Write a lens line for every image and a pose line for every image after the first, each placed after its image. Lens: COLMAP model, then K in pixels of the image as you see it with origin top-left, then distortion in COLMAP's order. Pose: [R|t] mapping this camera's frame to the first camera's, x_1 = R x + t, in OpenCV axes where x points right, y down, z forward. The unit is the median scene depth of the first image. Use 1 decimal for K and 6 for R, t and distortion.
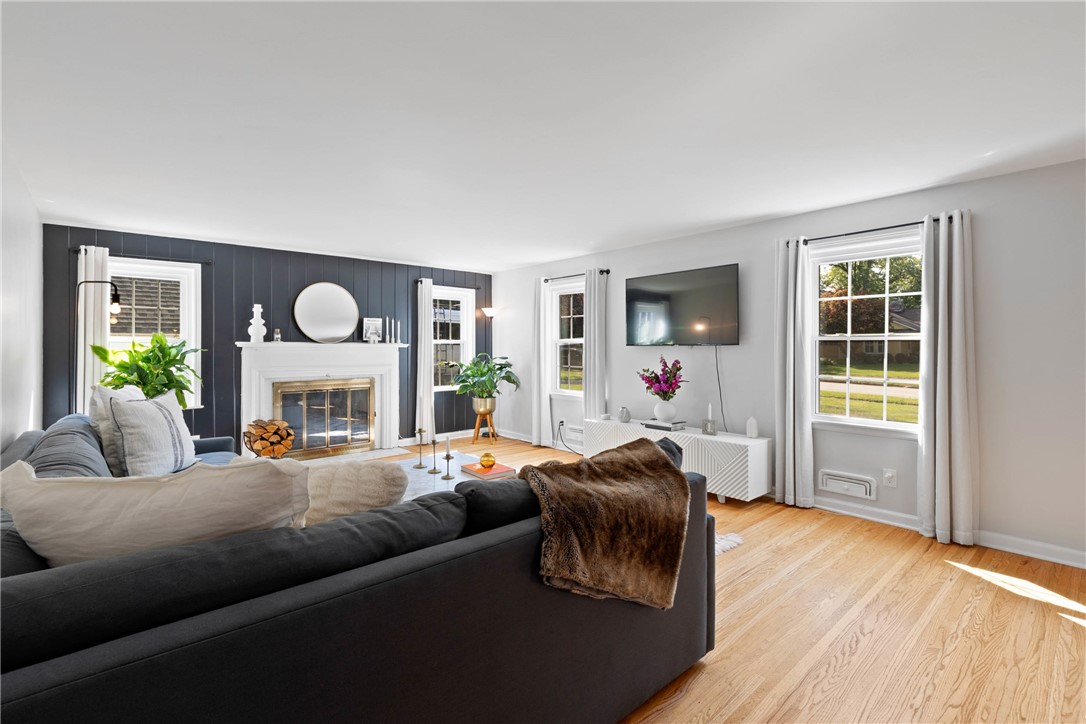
lens RADIAL K [[485.8, 0, 545.3], [0, 485.8, 350.5], [0, 0, 1]] dist [0.008877, -0.001221]
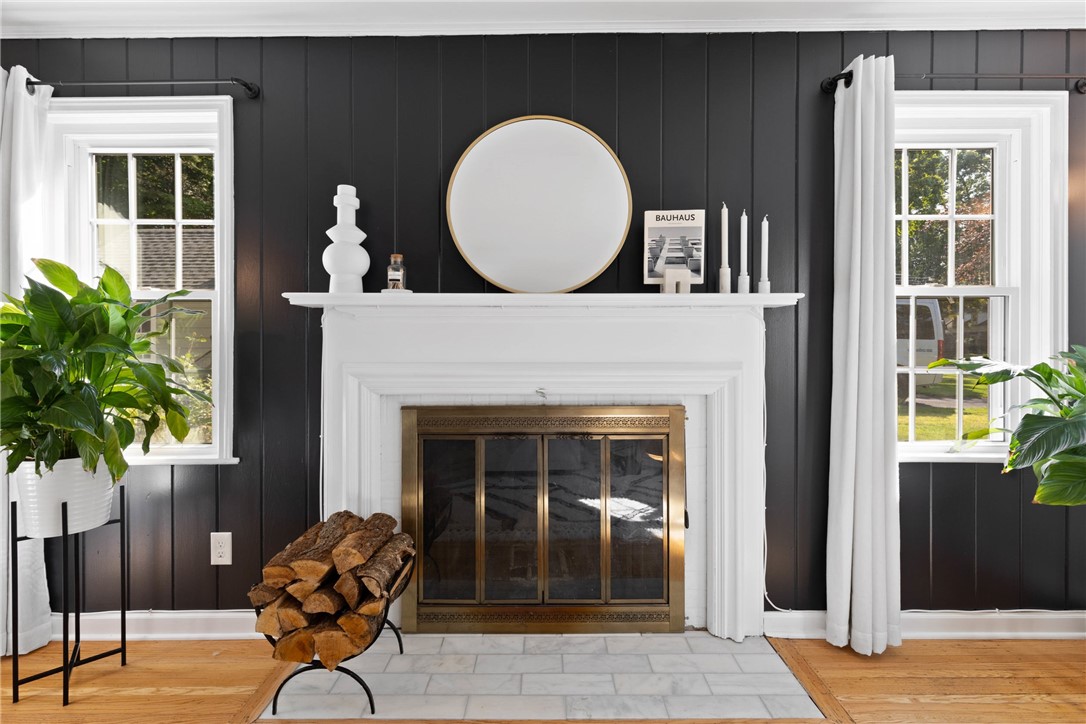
lens RADIAL K [[485.8, 0, 546.3], [0, 485.8, 355.9], [0, 0, 1]] dist [0.008877, -0.001221]
pose [[0.749061, 0.000951, -0.662501, -0.214235], [-0.003207, 0.999992, -0.002191, 0.025362], [0.662494, 0.003766, 0.749058, 0.723345]]
